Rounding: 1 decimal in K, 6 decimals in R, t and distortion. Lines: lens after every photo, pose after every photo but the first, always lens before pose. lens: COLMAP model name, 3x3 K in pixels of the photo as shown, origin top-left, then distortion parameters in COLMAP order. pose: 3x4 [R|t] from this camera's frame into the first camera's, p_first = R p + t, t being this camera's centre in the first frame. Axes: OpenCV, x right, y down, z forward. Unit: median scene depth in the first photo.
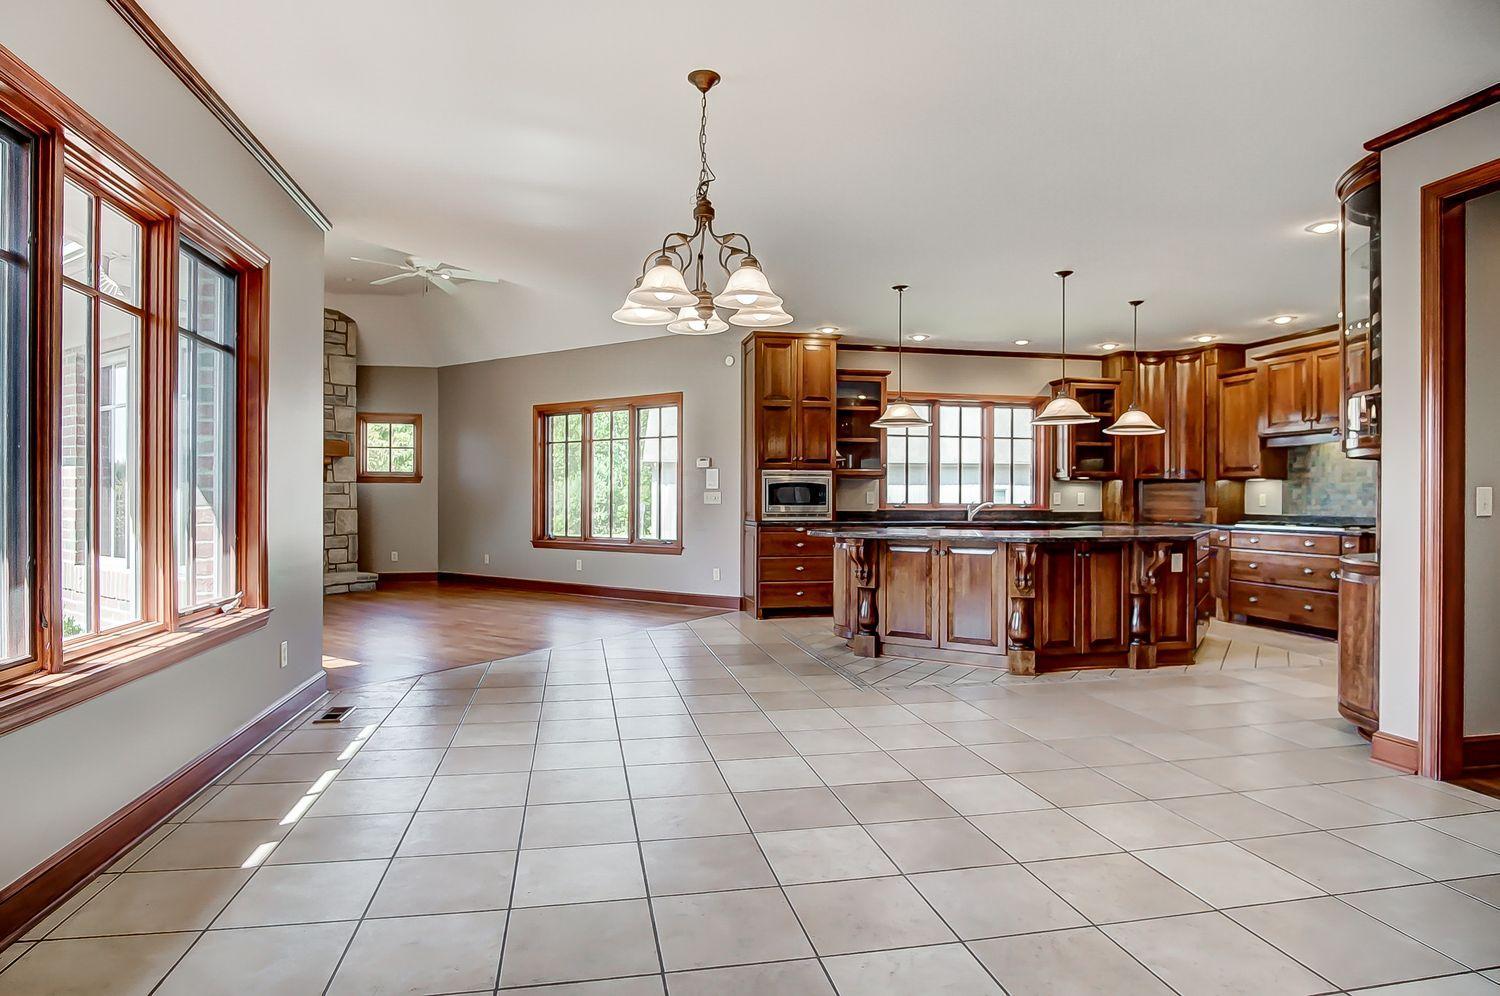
lens RADIAL K [[819.4, 0, 730.3], [0, 819.4, 498.1], [0, 0, 1]] dist [-0.029554, 0.007143]
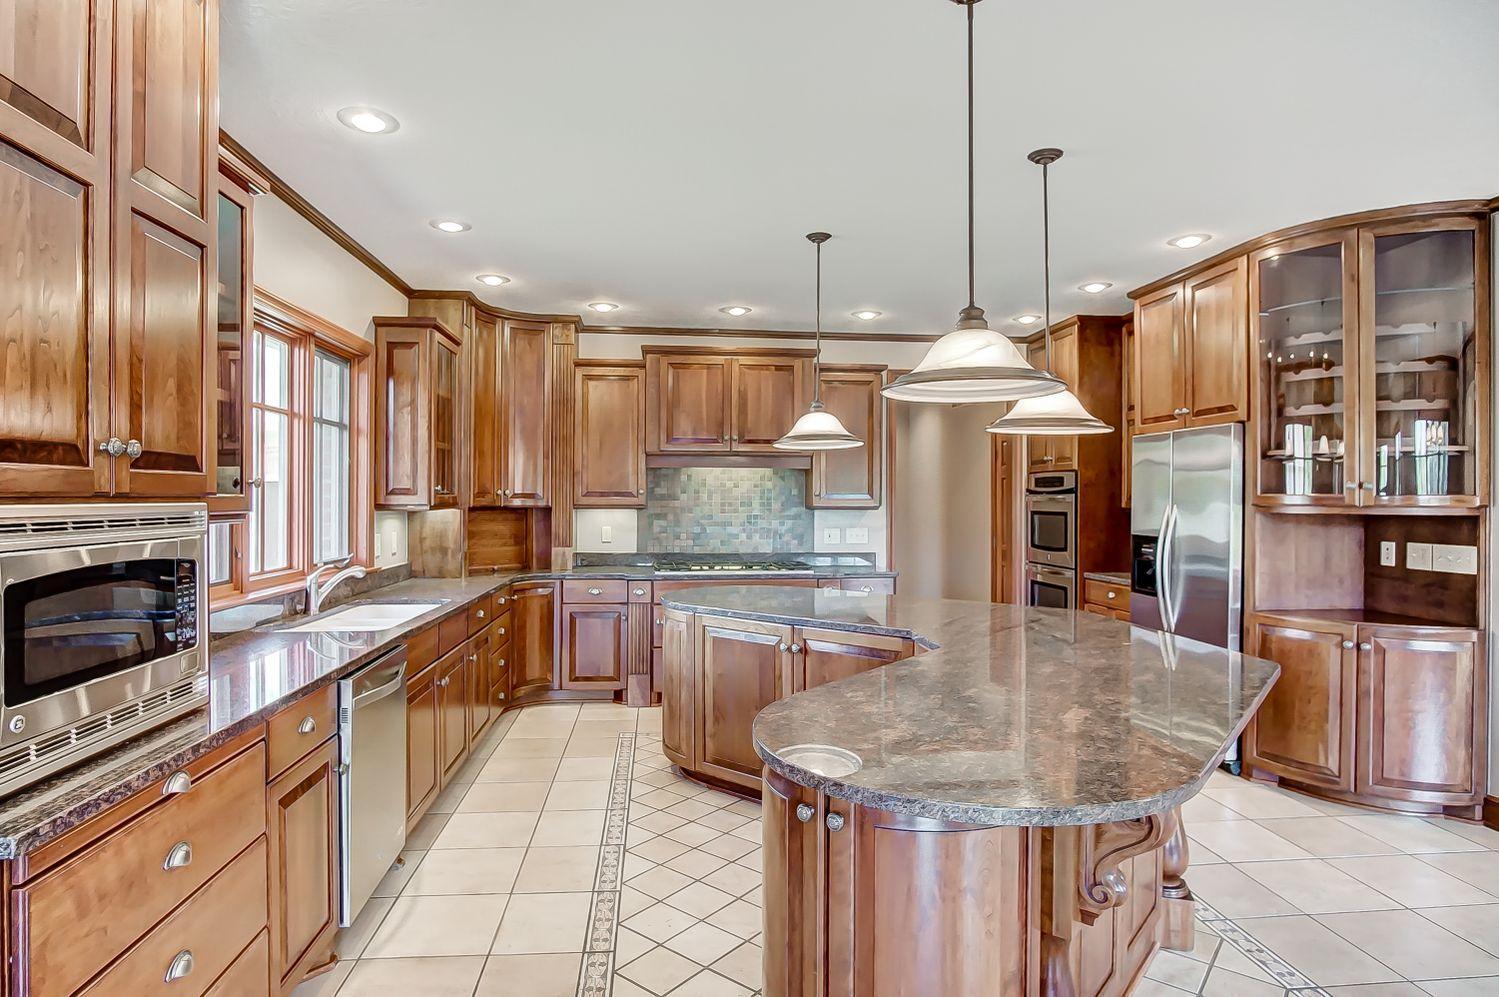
lens RADIAL K [[818.9, 0, 728.2], [0, 818.9, 501.0], [0, 0, 1]] dist [-0.029554, 0.007143]
pose [[0.092909, -0.008630, 0.995637, -0.102114], [-0.001559, 0.999960, 0.008813, -0.035385], [-0.995673, -0.002371, 0.092892, 0.799812]]
